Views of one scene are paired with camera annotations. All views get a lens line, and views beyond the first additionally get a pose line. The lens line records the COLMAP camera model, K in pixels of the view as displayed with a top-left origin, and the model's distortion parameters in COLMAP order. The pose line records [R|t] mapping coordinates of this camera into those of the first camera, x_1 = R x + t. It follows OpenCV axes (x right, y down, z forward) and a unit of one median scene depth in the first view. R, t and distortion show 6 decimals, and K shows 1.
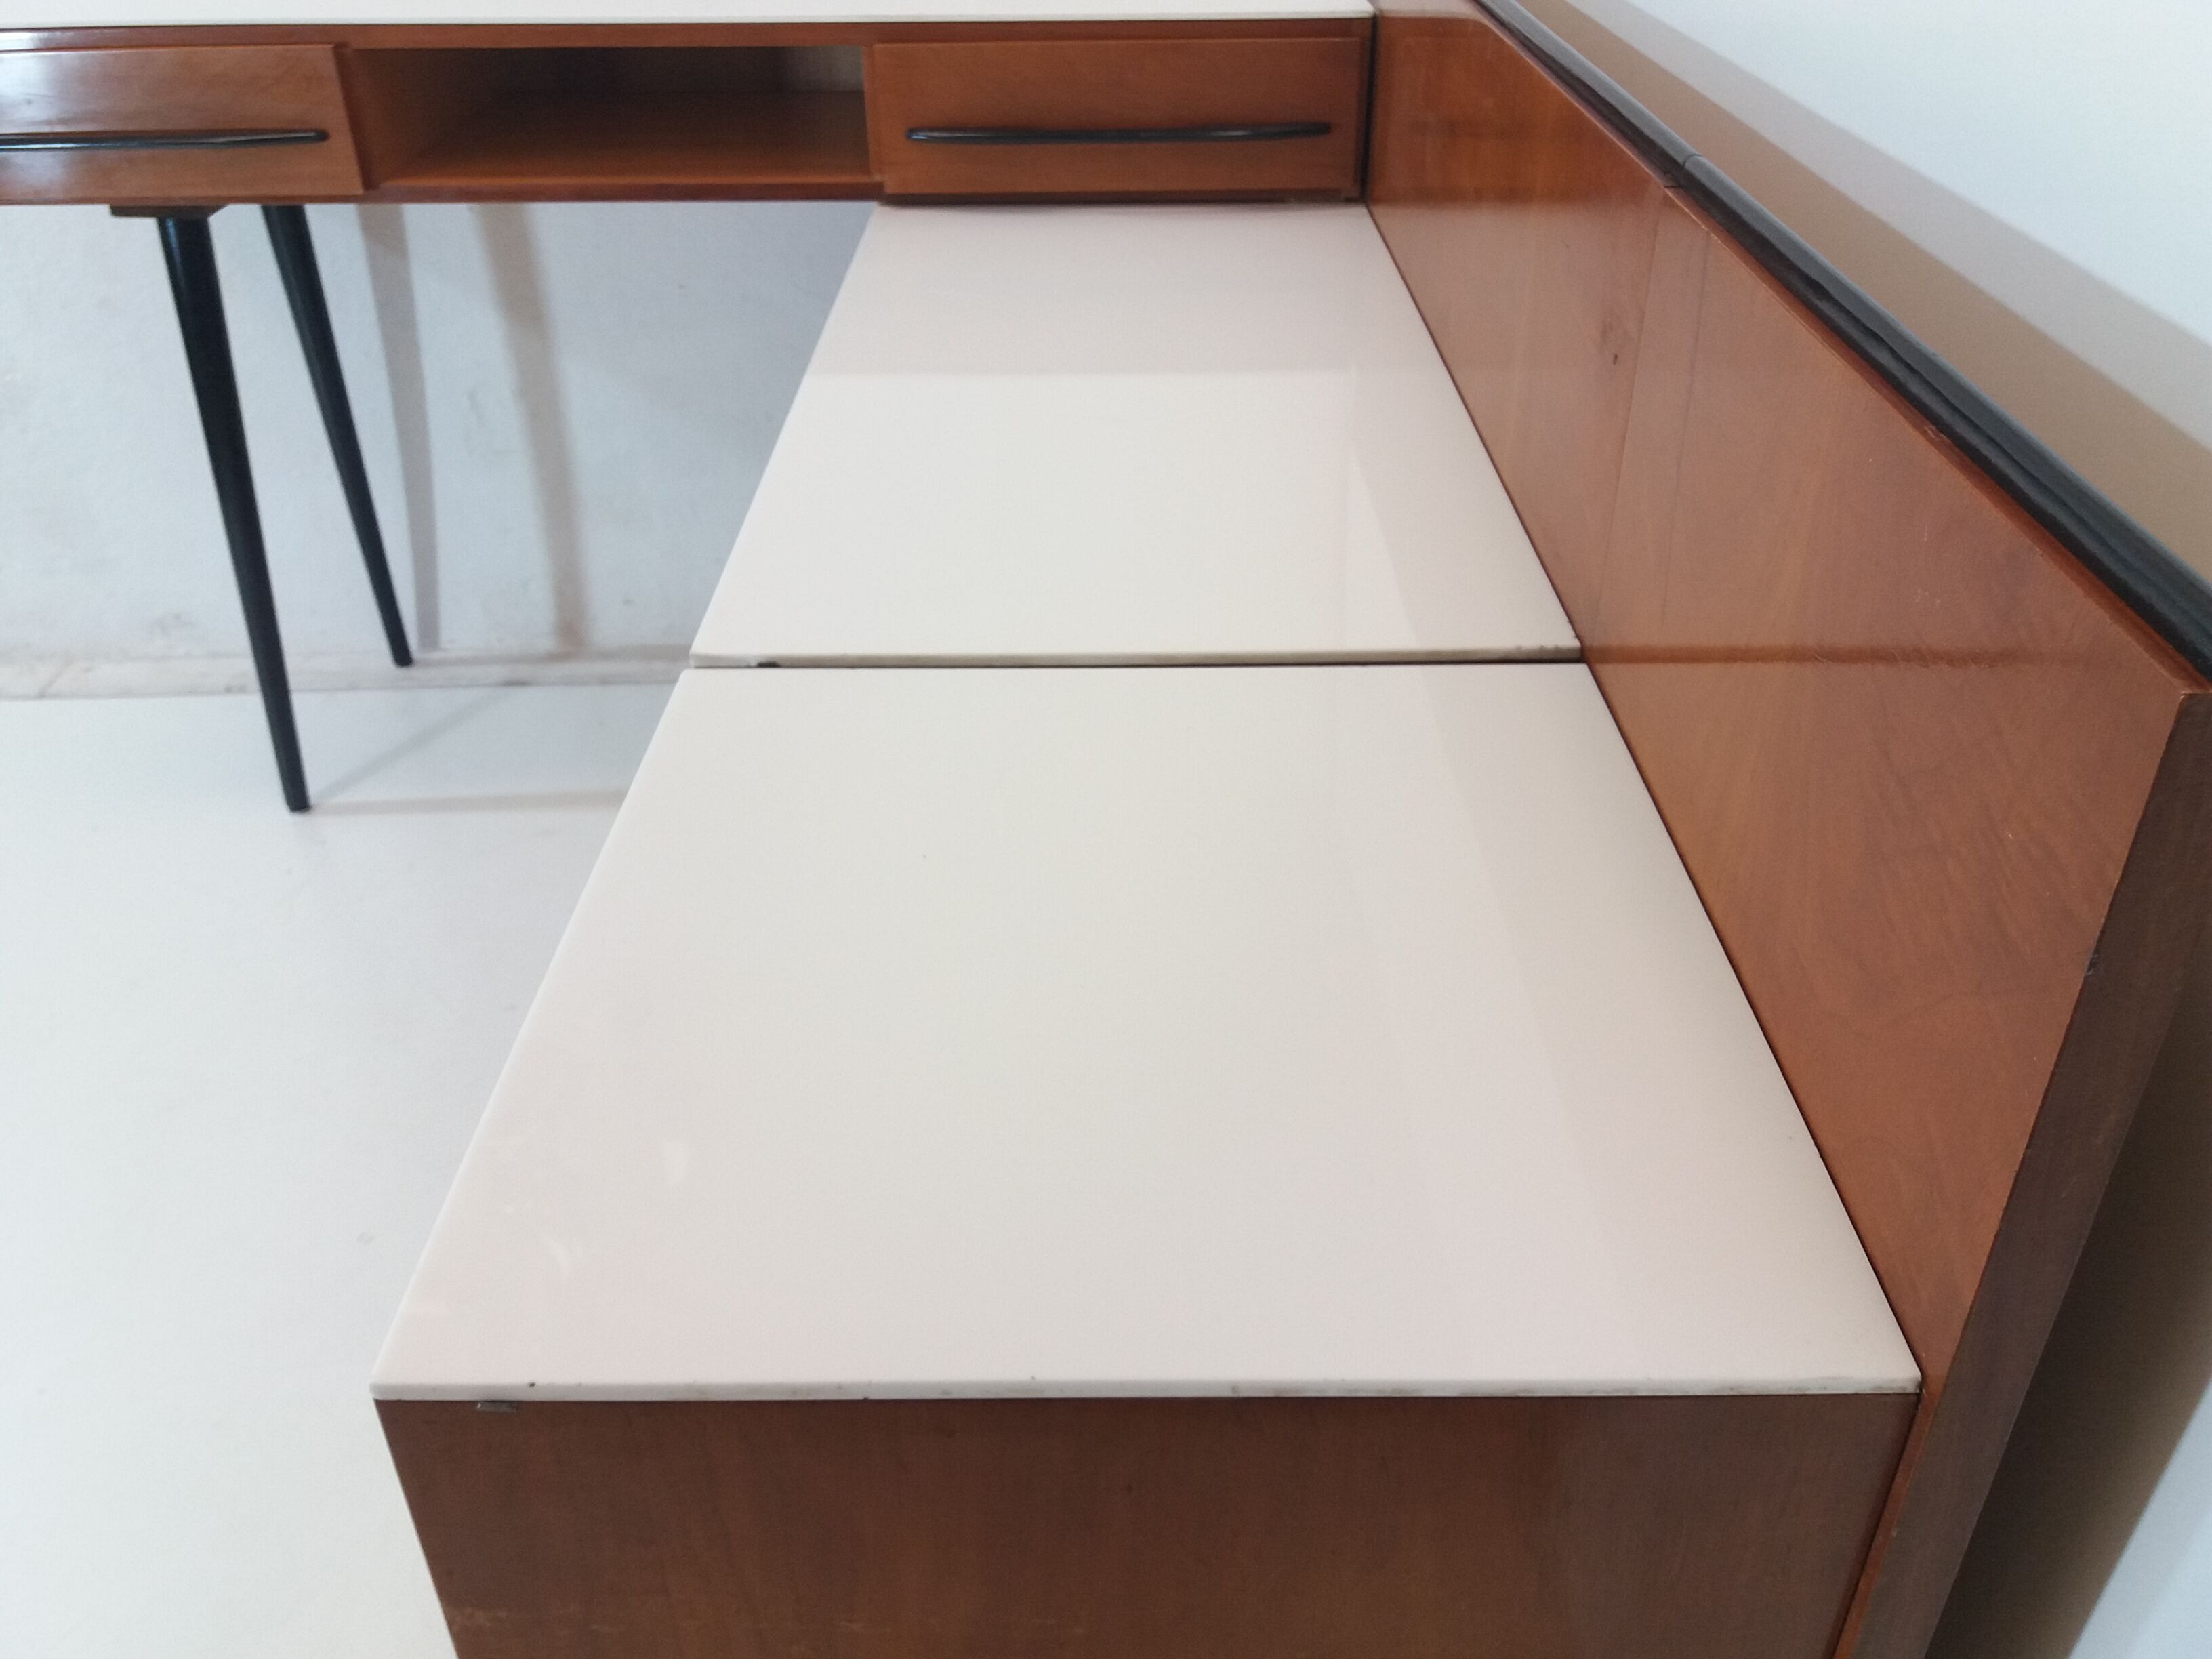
lens RADIAL K [[1847.7, 0, 1106.8], [0, 1847.7, 860.8], [0, 0, 1]] dist [-0.011531, -0.009549]
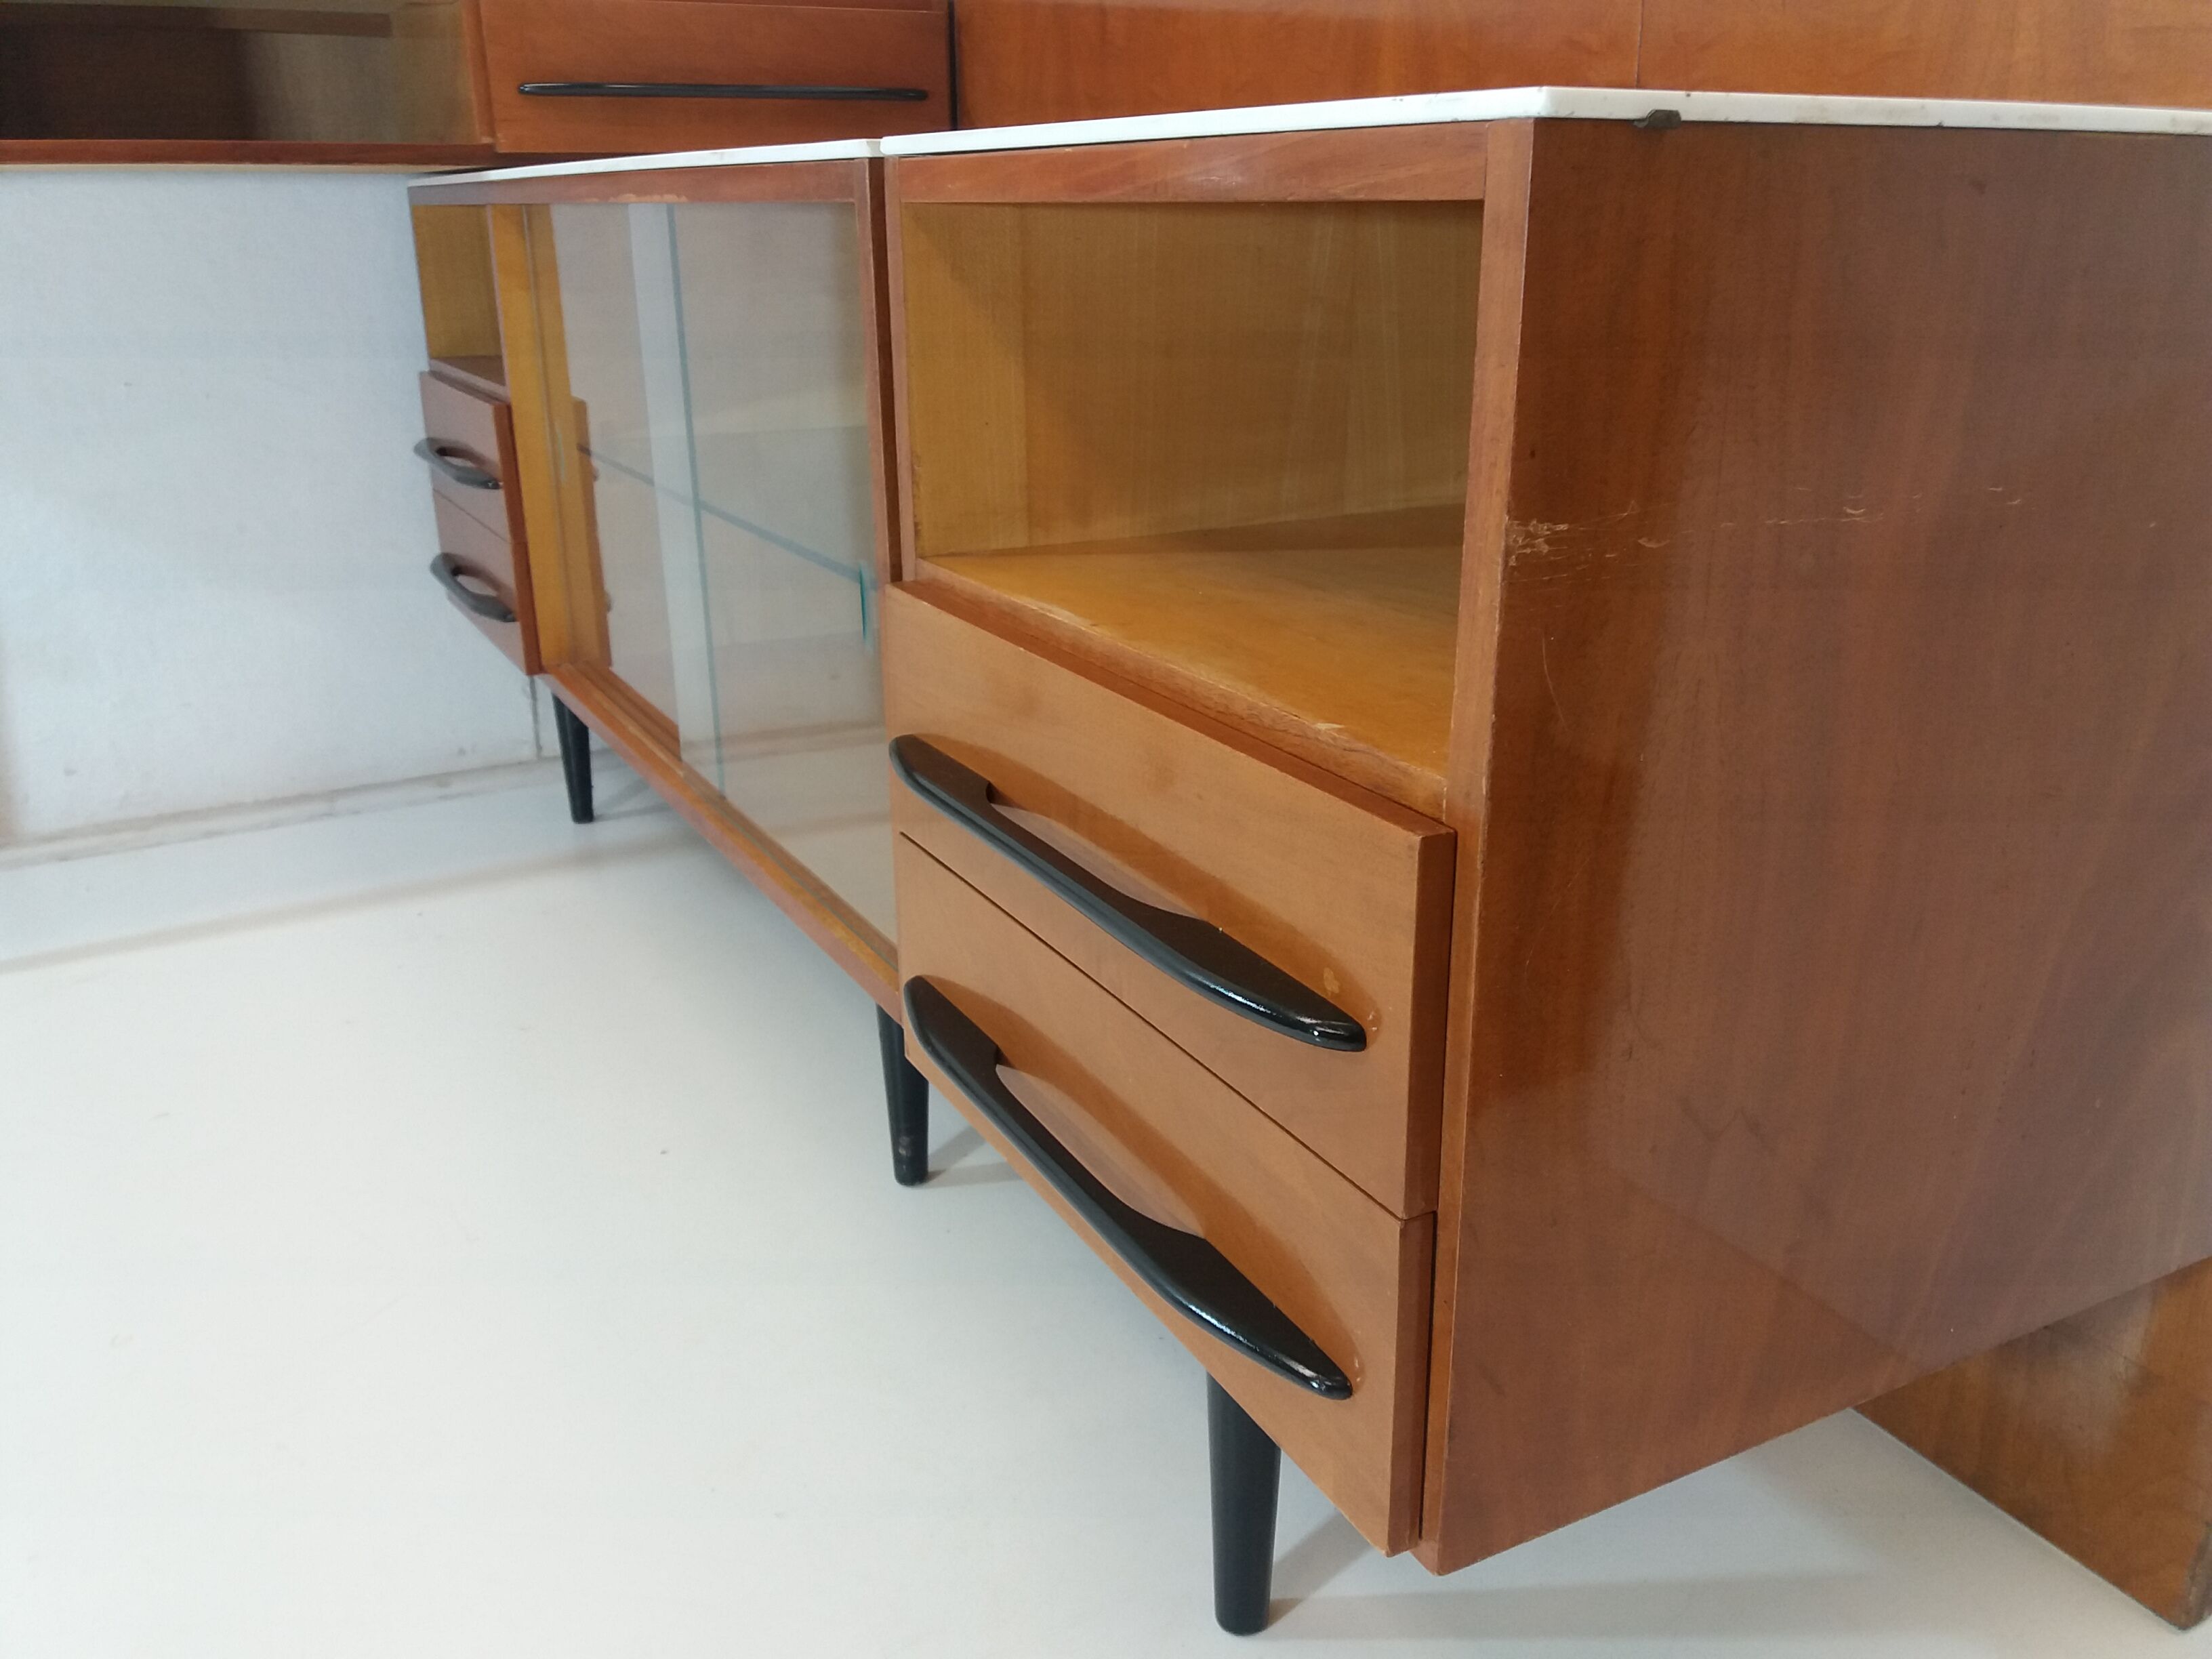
lens RADIAL K [[1830.0, 0, 1108.7], [0, 1830.0, 835.2], [0, 0, 1]] dist [0.061606, -0.104731]
pose [[0.880121, -0.156755, 0.448124, -0.322832], [0.261031, 0.948214, -0.180980, 0.226452], [-0.396548, 0.276259, 0.875460, 0.134653]]
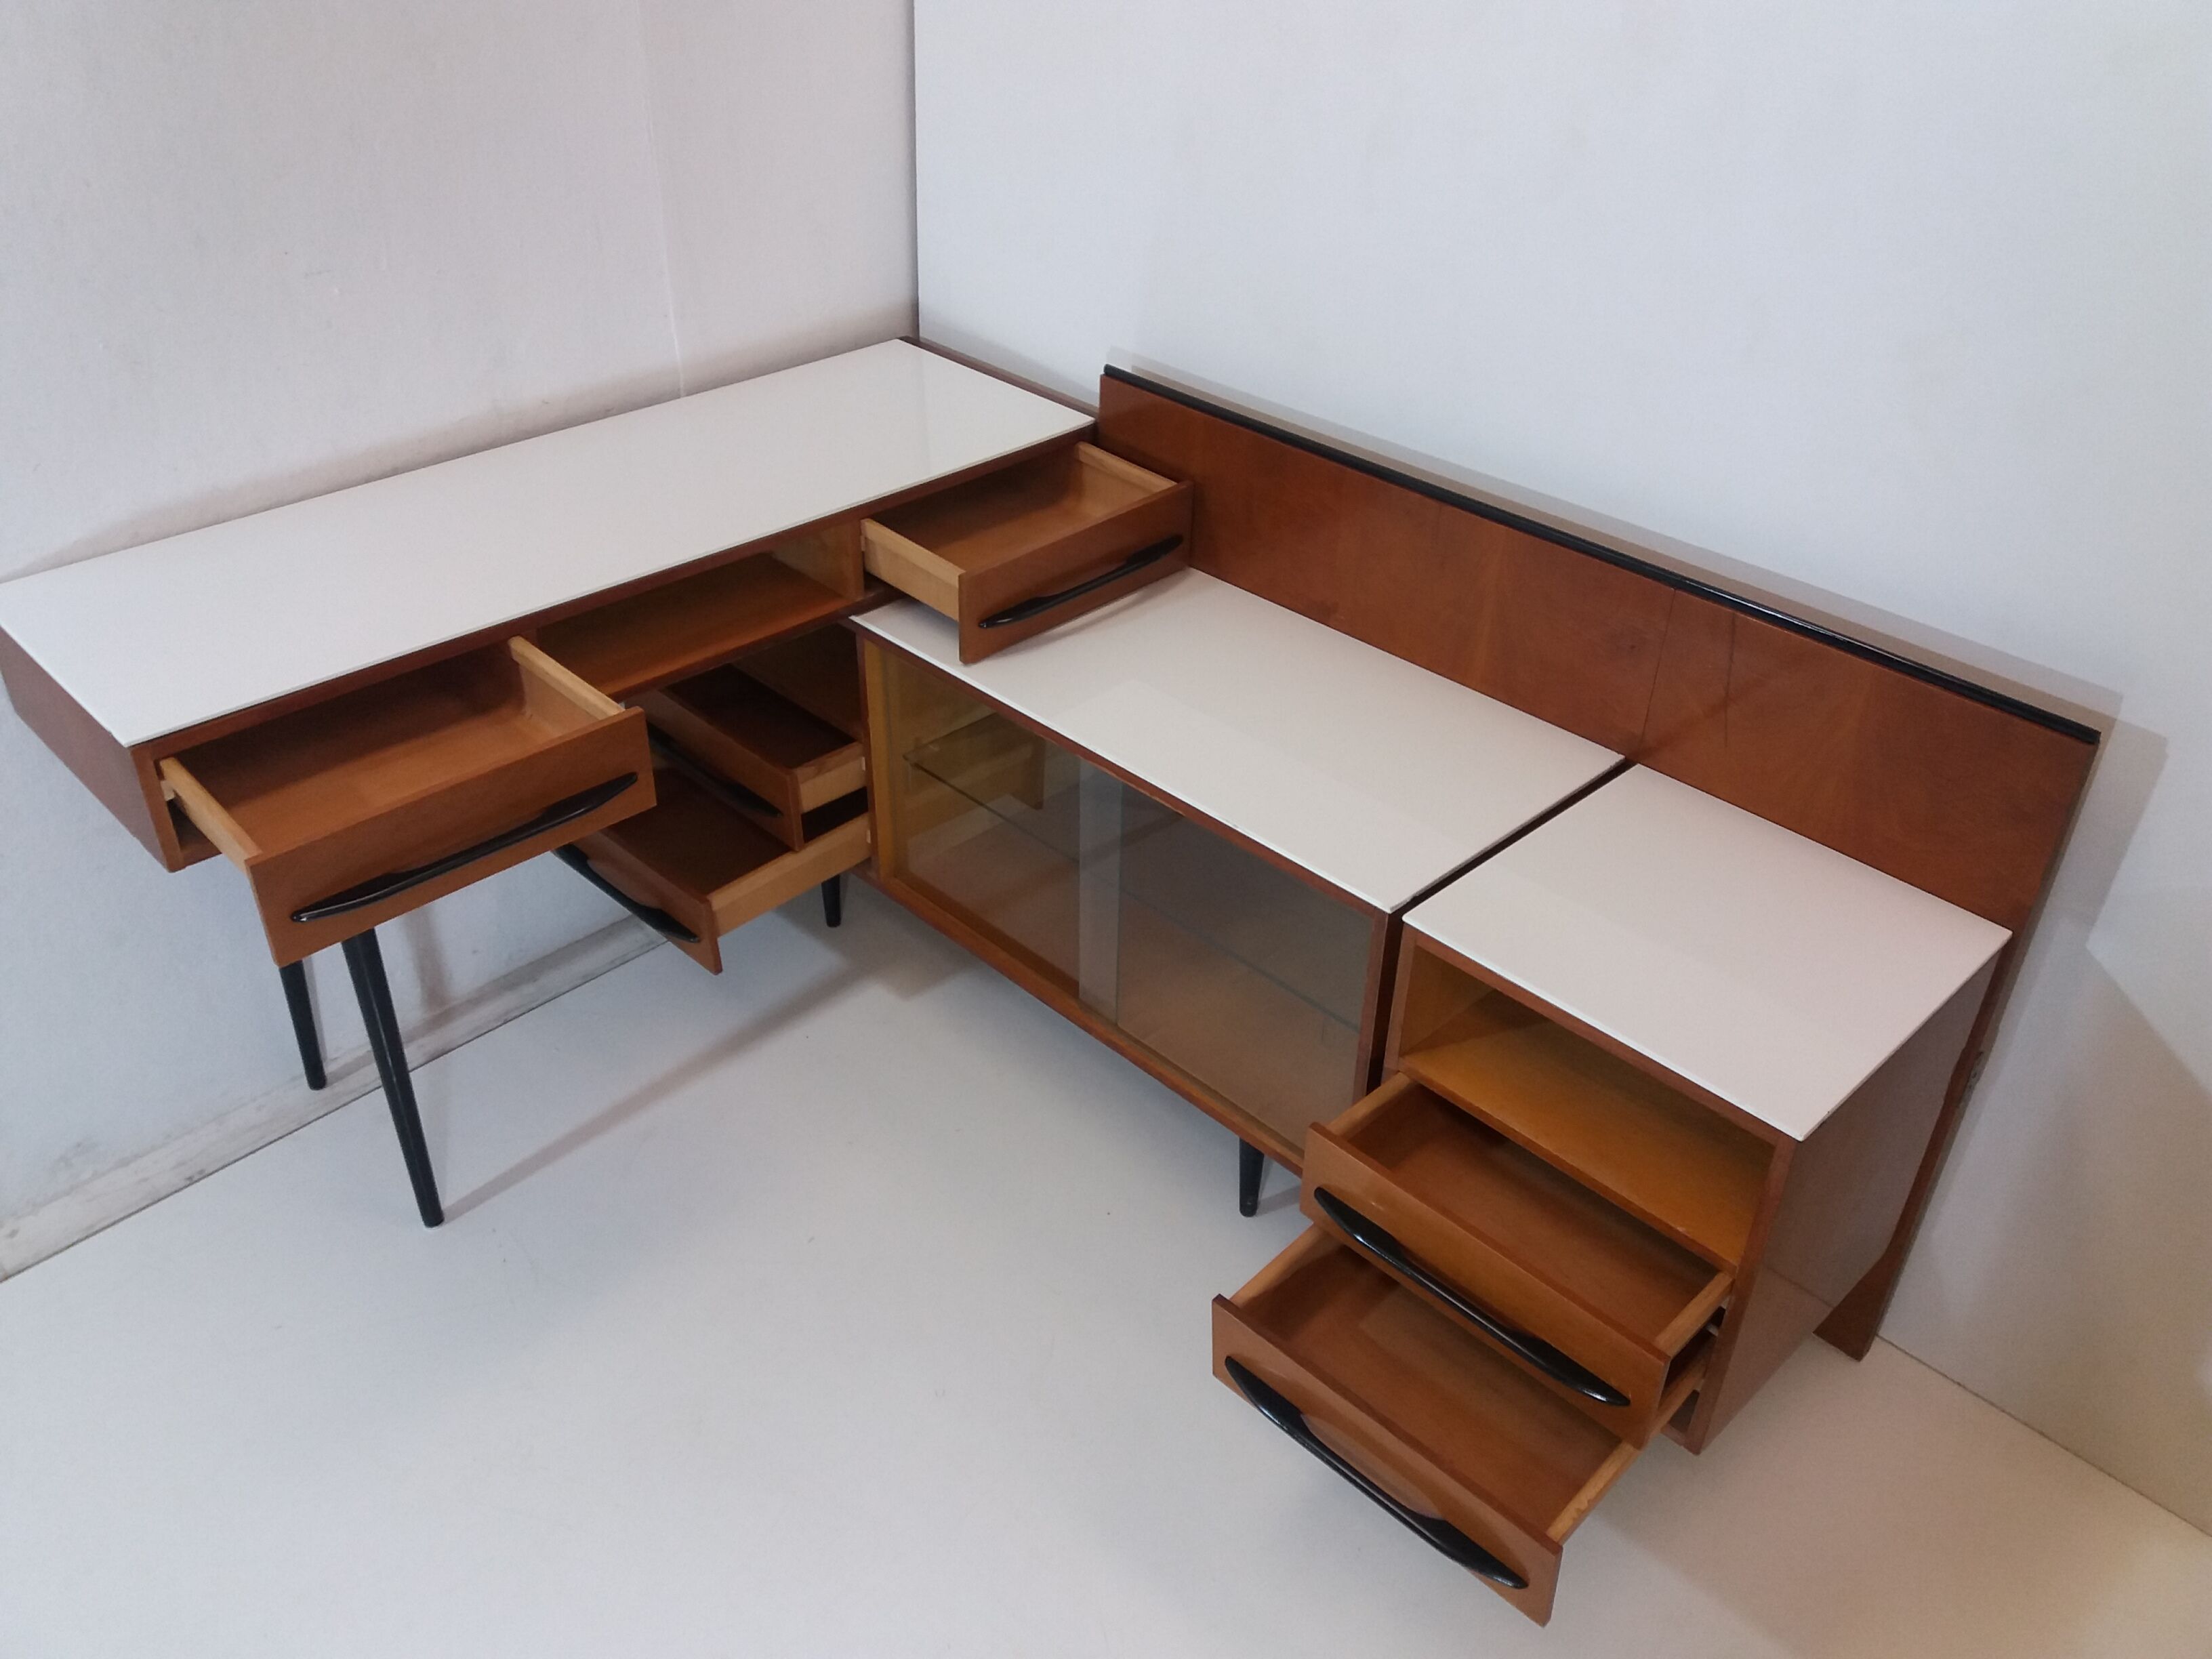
lens RADIAL K [[1830.0, 0, 1108.7], [0, 1830.0, 835.2], [0, 0, 1]] dist [0.061606, -0.104731]
pose [[0.711837, -0.376819, 0.592702, -0.922752], [0.361480, 0.920099, 0.150829, -0.344795], [-0.602180, 0.106884, 0.791173, -0.261554]]
